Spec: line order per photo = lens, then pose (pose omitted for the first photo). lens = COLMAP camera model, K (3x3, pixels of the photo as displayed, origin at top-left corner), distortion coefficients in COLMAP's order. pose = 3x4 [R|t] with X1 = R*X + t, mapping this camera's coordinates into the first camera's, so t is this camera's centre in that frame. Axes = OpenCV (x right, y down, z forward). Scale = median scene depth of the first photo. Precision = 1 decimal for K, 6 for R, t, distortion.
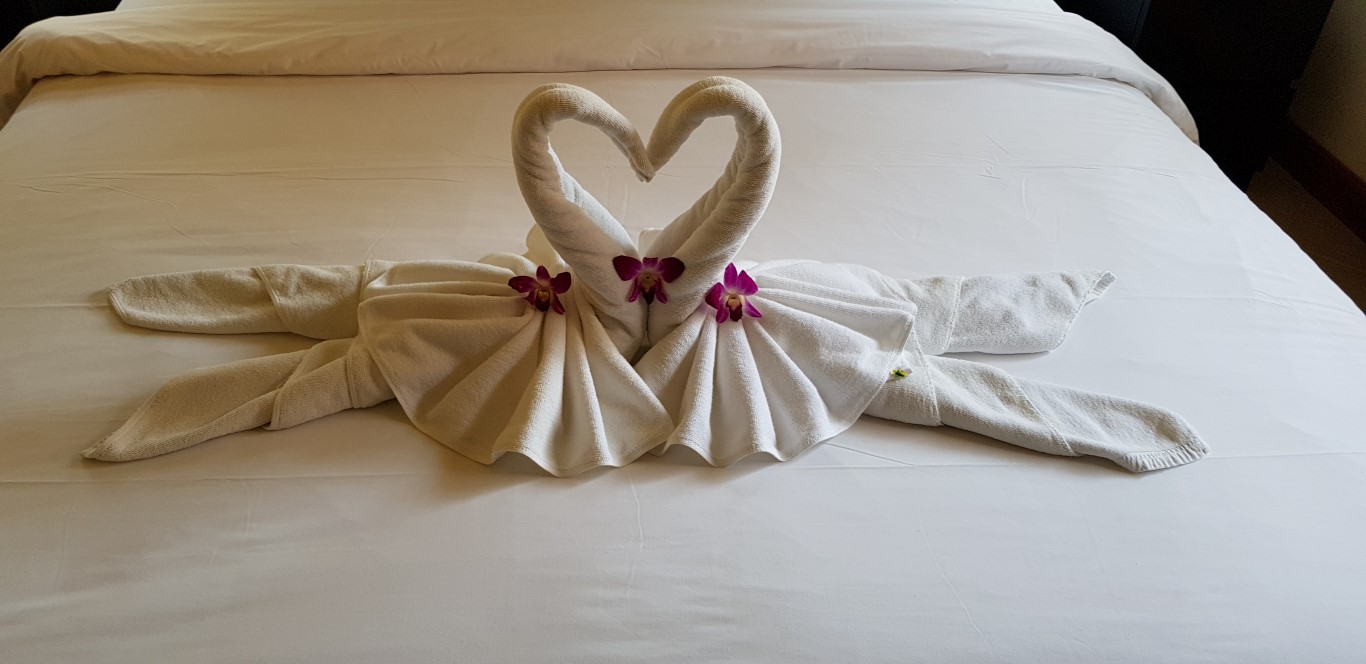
lens RADIAL K [[1082.7, 0, 659.4], [0, 1082.7, 293.5], [0, 0, 1]] dist [-0.001736, 0.004235]
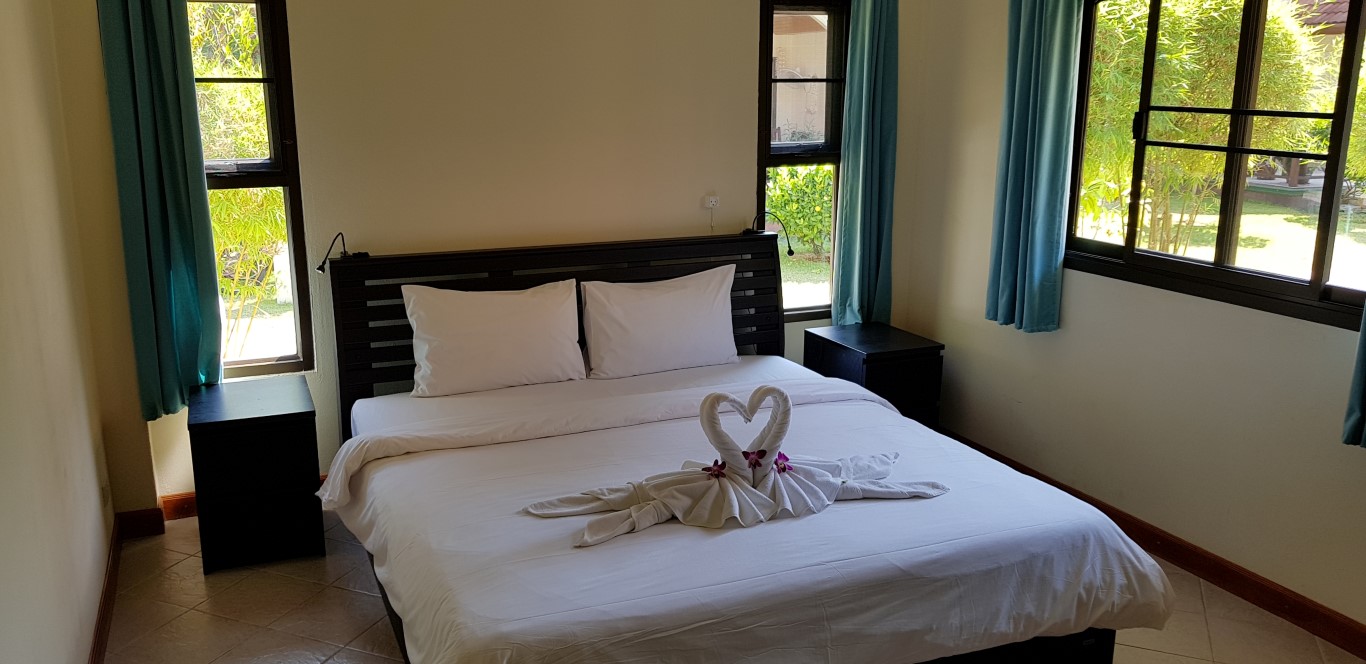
lens RADIAL K [[1082.7, 0, 682.3], [0, 1082.7, 332.4], [0, 0, 1]] dist [-0.001736, 0.004235]
pose [[0.944974, -0.094130, 0.313312, -0.997048], [0.208526, 0.911251, -0.355160, 0.622448], [-0.252075, 0.400950, 0.880737, -1.474969]]
